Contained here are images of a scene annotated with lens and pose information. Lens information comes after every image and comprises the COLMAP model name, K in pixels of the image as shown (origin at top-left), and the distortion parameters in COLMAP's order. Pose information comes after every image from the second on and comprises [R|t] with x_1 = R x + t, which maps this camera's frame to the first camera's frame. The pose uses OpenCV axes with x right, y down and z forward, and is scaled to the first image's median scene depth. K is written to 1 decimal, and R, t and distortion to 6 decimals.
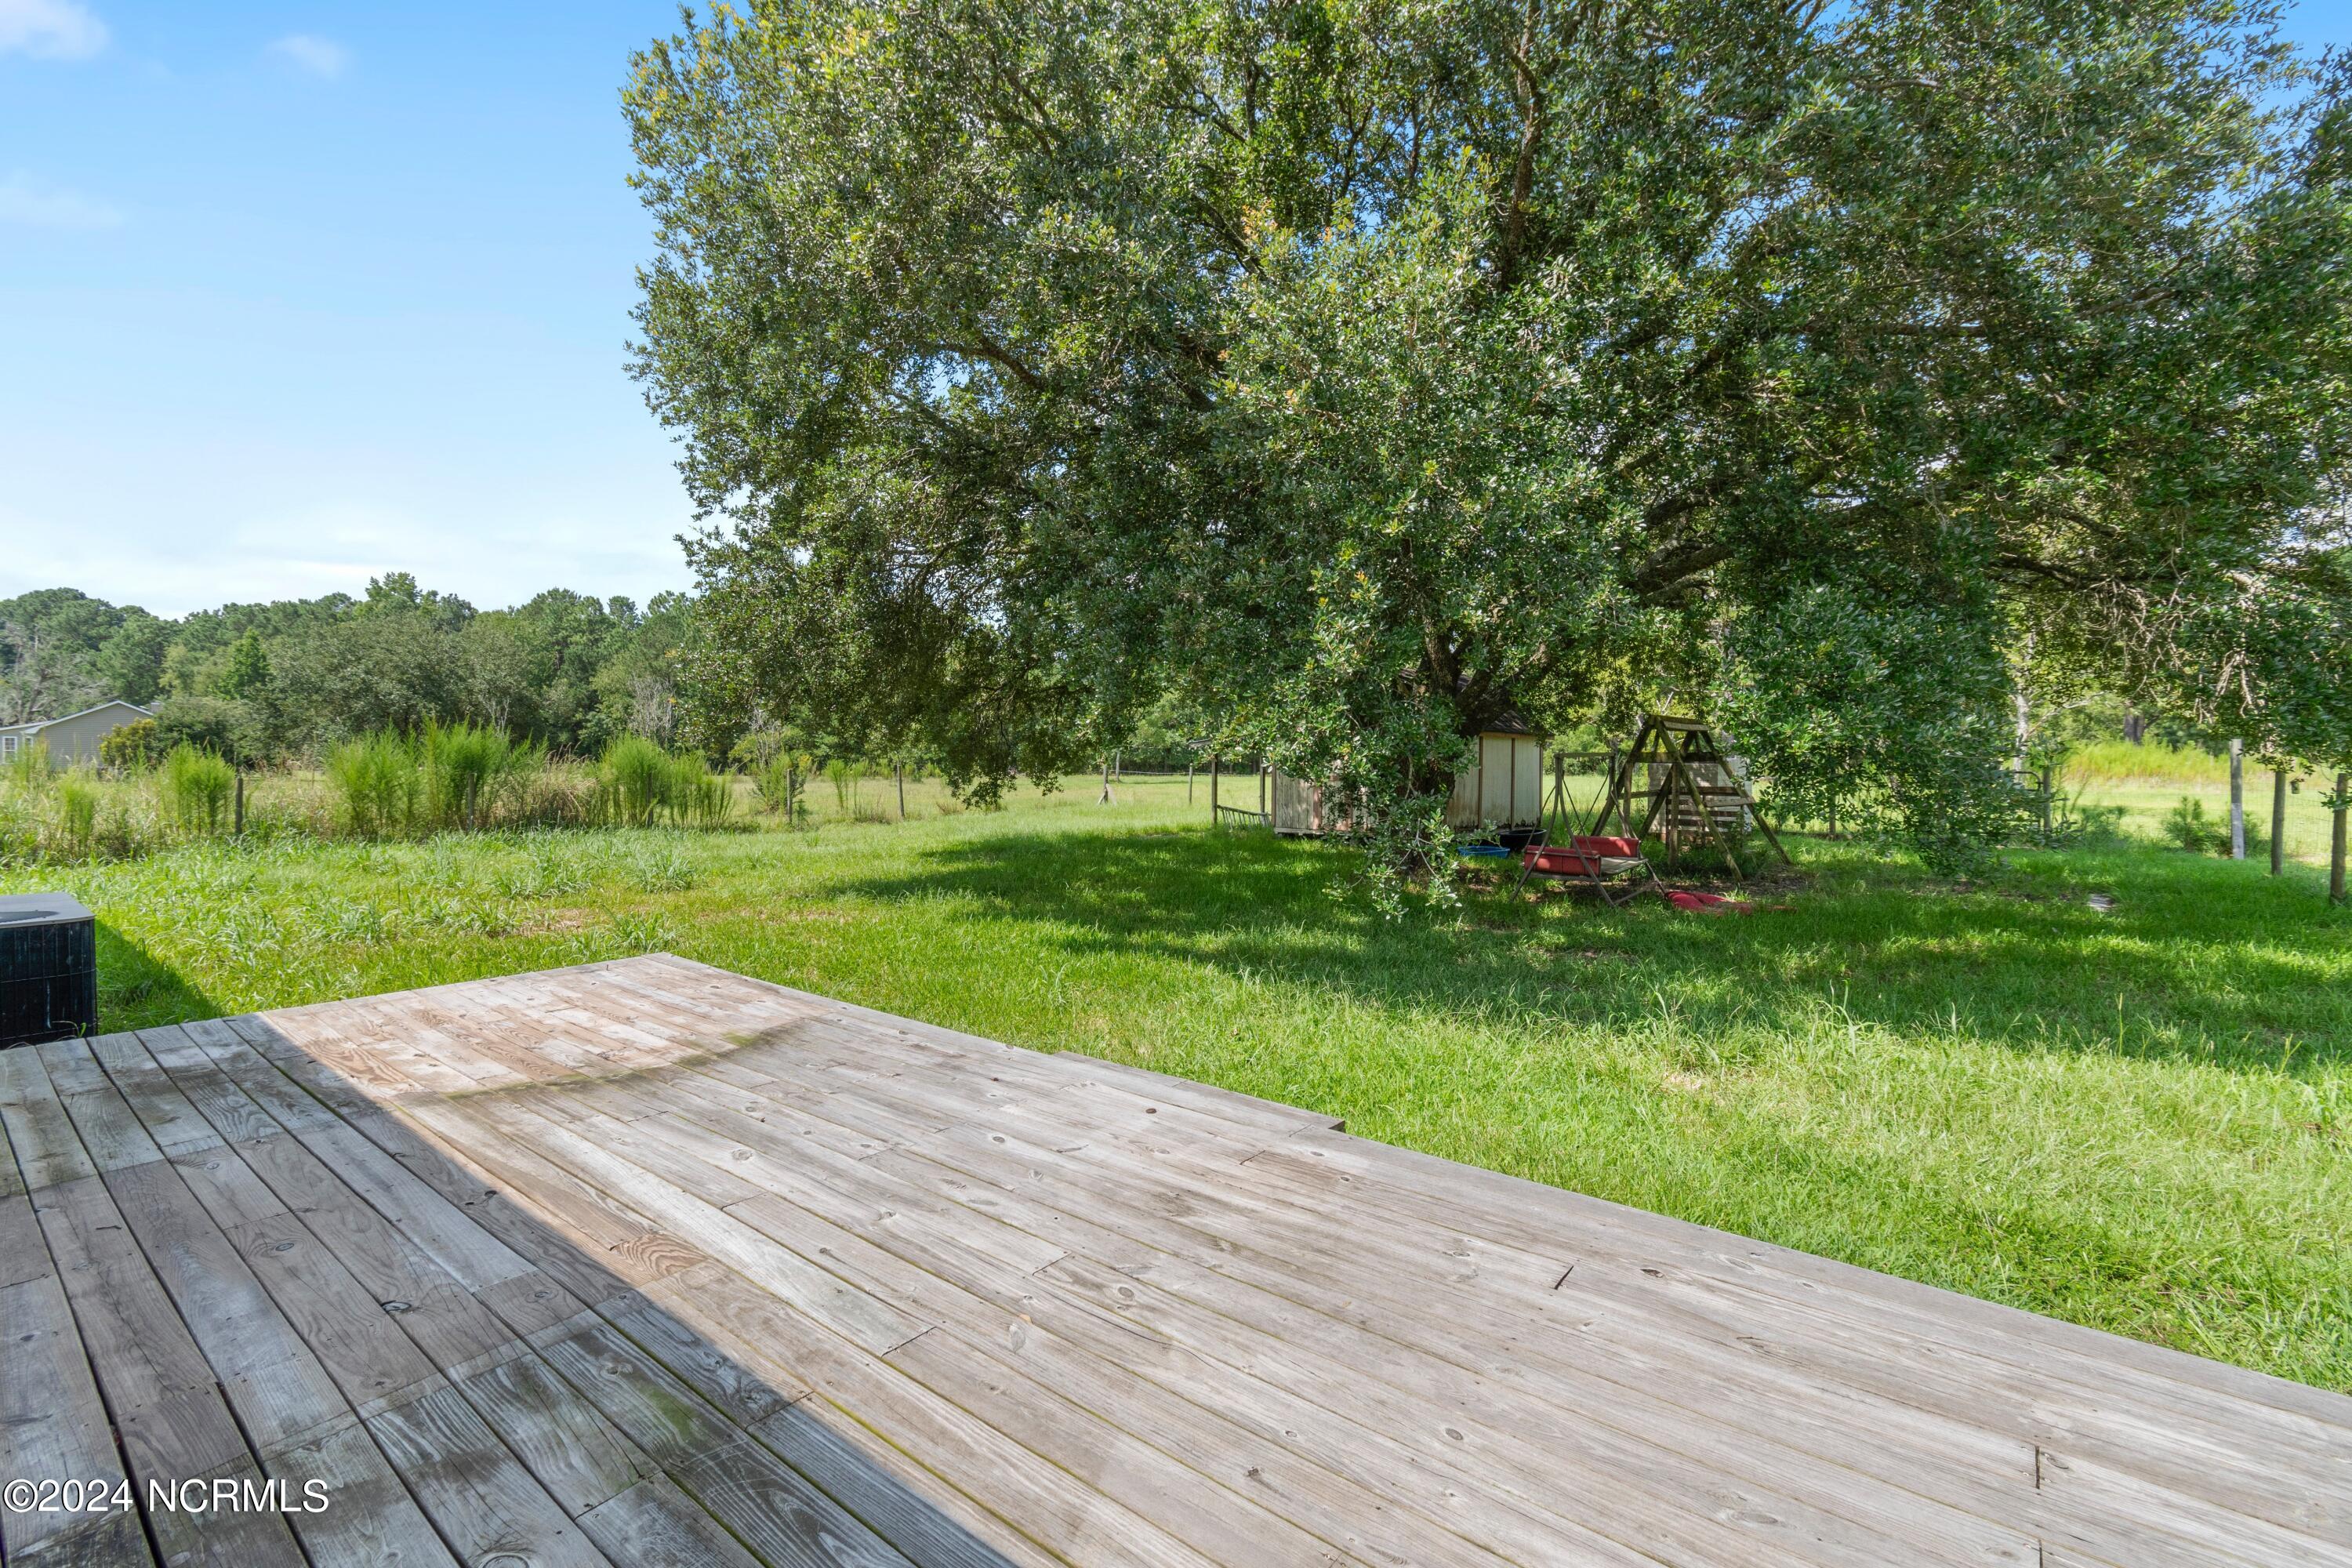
lens RADIAL K [[1049.9, 0, 1174.5], [0, 1049.9, 774.7], [0, 0, 1]] dist [0.006381, -0.002859]
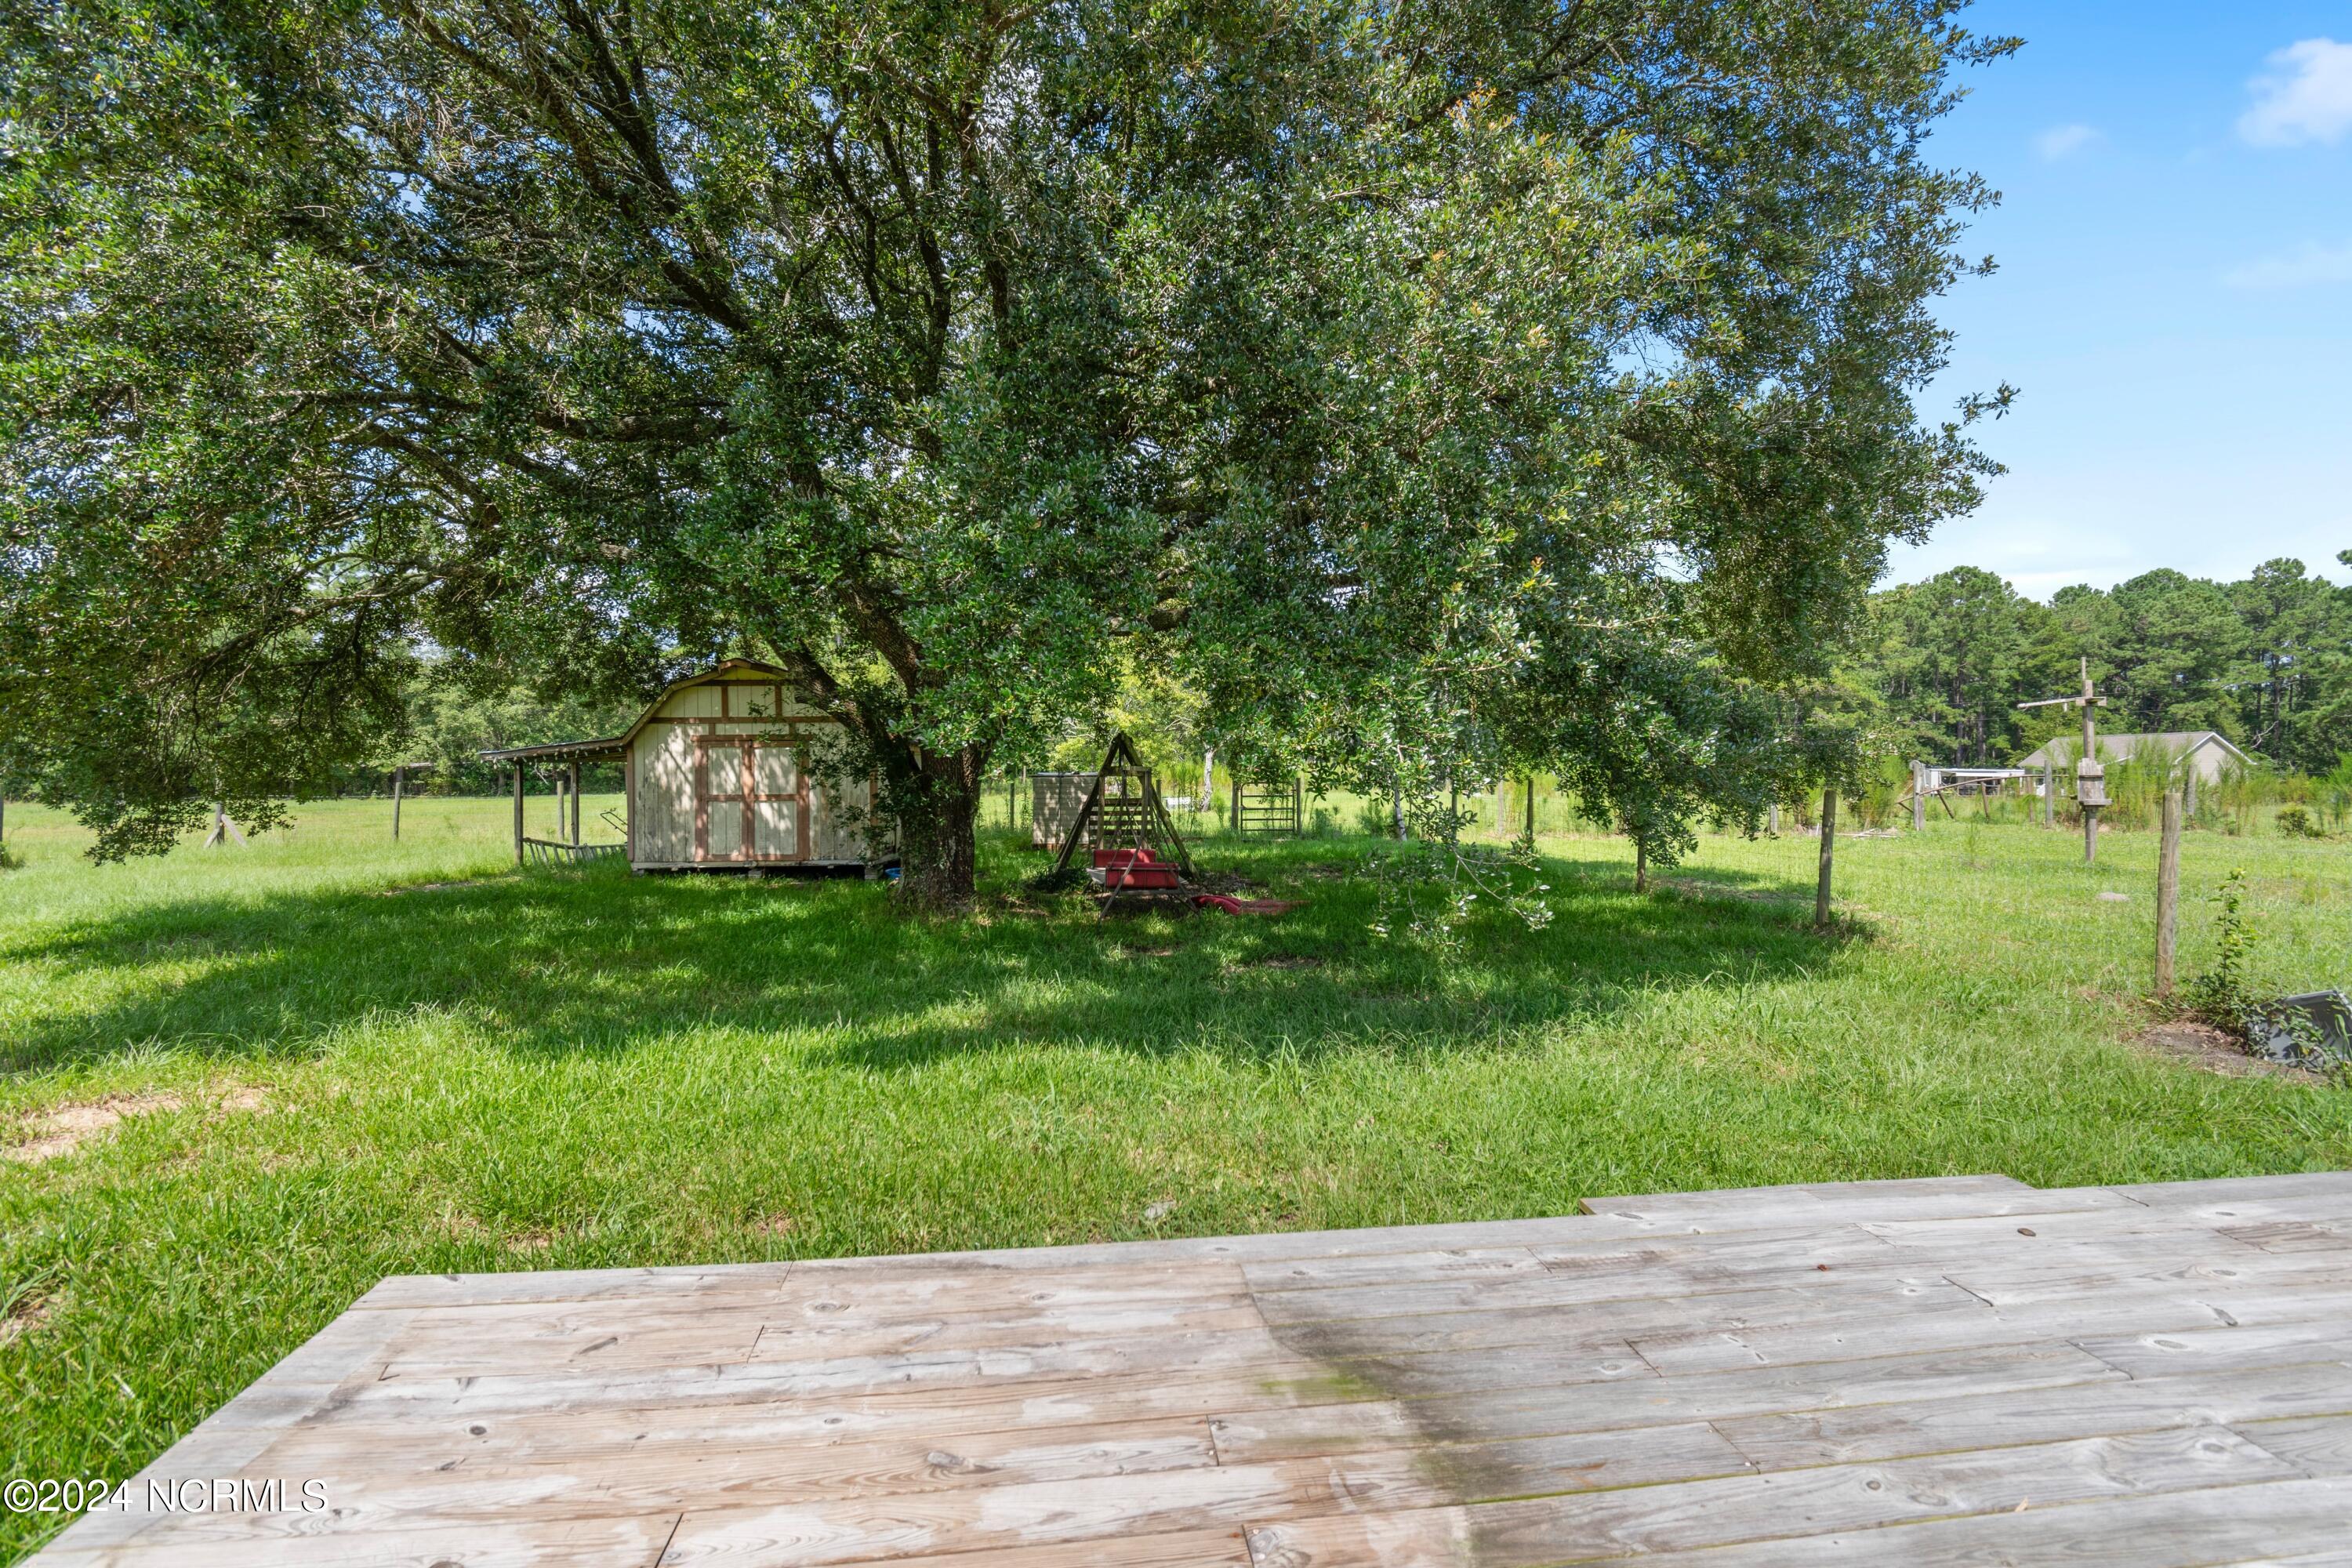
lens RADIAL K [[1049.9, 0, 1162.0], [0, 1049.9, 785.0], [0, 0, 1]] dist [0.006381, -0.002859]
pose [[0.685740, -0.012716, 0.727735, -0.794095], [0.015822, 0.999872, 0.002563, -0.011531], [-0.727674, 0.009757, 0.685853, 0.739519]]
